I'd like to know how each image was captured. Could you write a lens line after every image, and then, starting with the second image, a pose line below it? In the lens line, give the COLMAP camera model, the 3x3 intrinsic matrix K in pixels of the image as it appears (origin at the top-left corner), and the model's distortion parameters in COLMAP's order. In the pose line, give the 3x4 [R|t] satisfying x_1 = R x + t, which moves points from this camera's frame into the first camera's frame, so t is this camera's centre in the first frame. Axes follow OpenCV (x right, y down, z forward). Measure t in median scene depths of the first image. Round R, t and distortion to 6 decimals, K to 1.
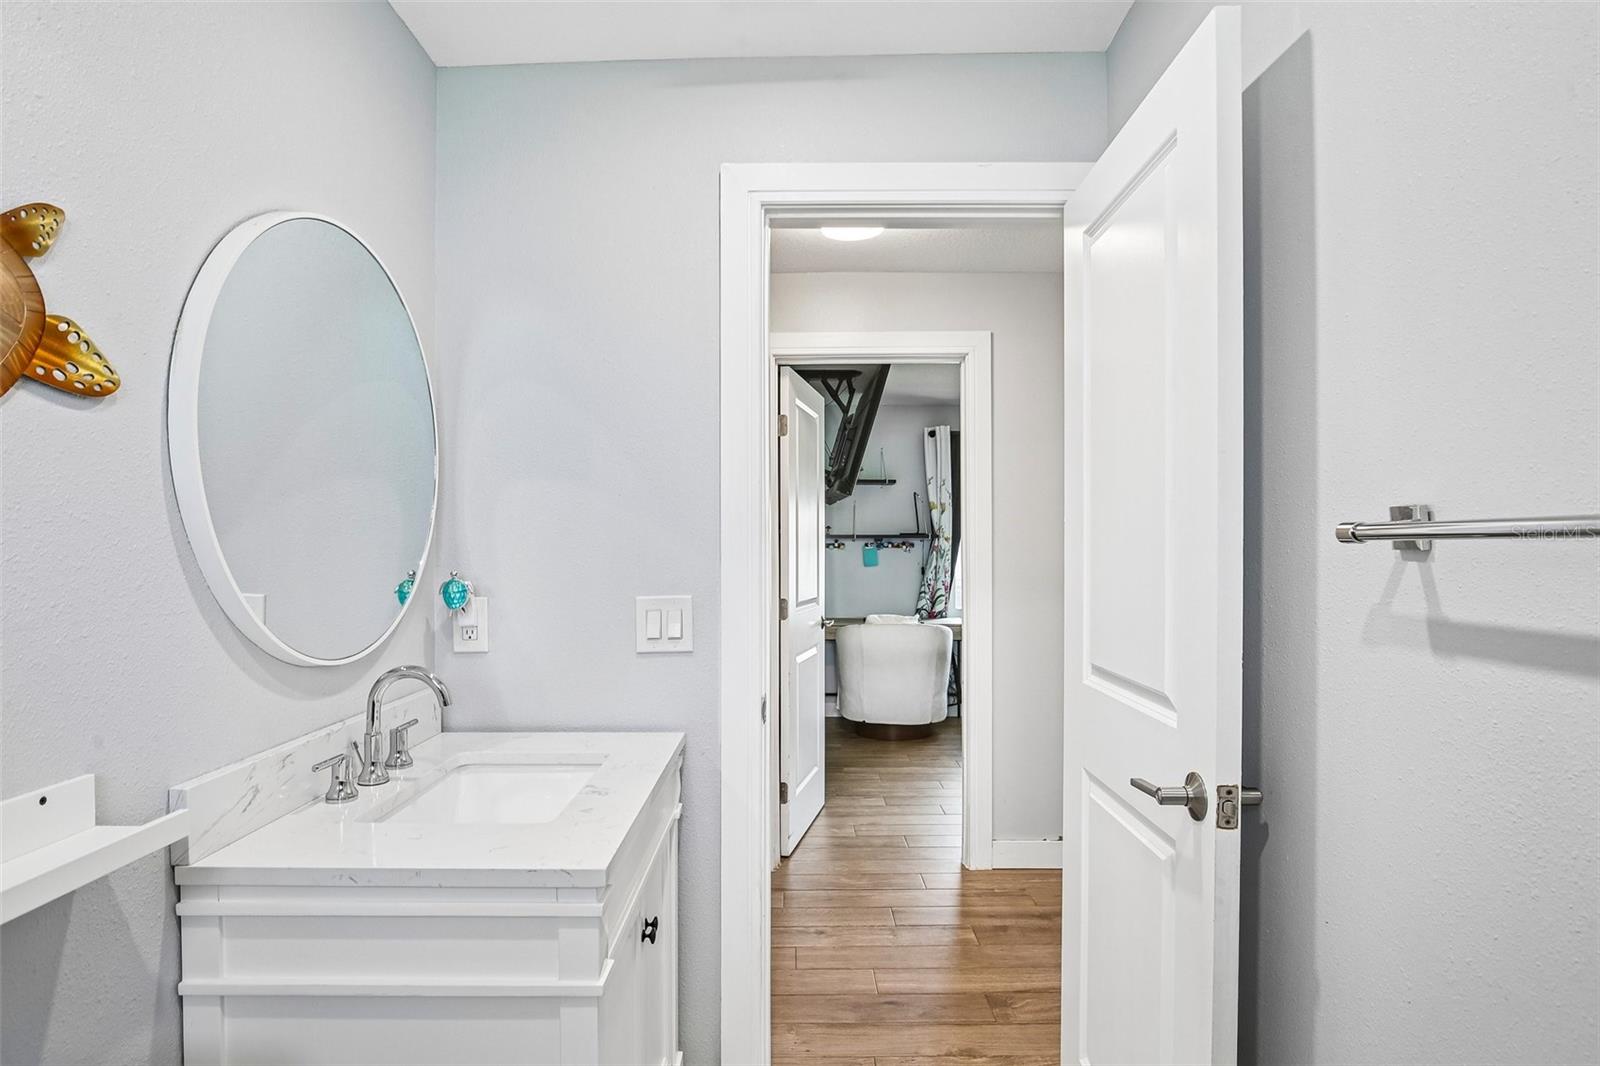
lens RADIAL K [[869.3, 0, 801.8], [0, 869.3, 557.4], [0, 0, 1]] dist [-0.013806, 0.001436]
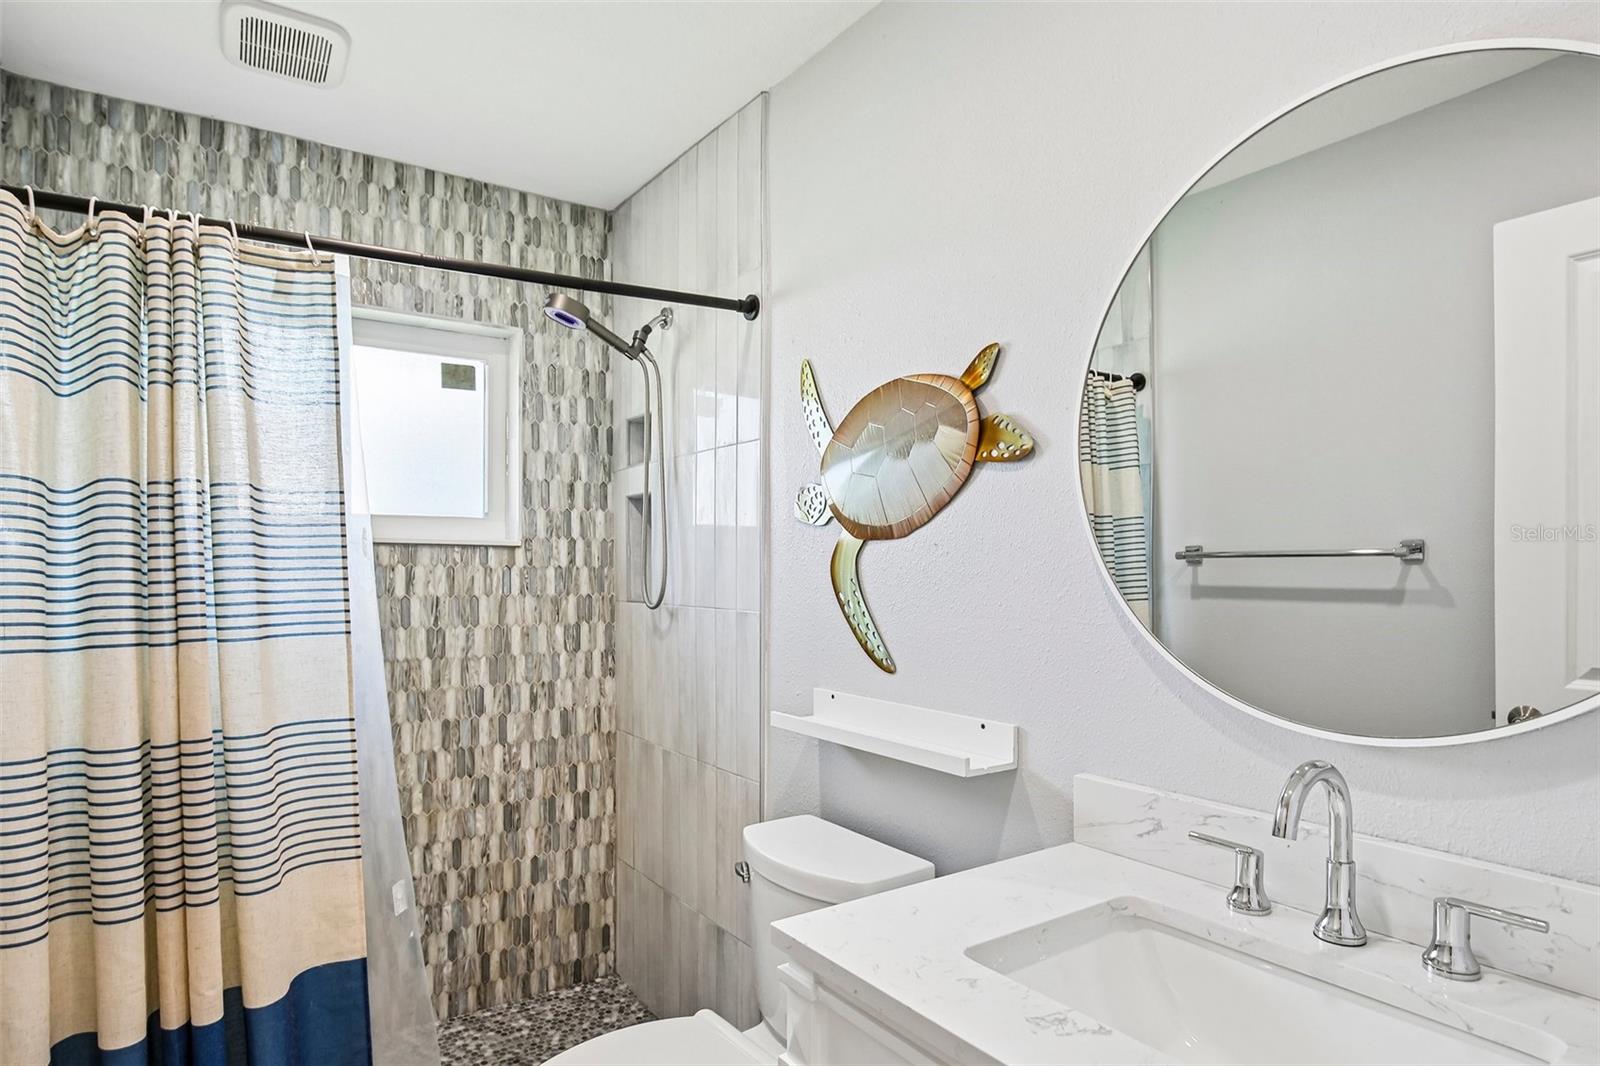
lens RADIAL K [[869.3, 0, 801.8], [0, 869.3, 557.4], [0, 0, 1]] dist [-0.013806, 0.001436]
pose [[0.566462, -0.009158, -0.824037, 2.377225], [-0.009550, 0.999798, -0.017676, 0.043176], [0.824033, 0.017882, 0.566260, -1.777028]]
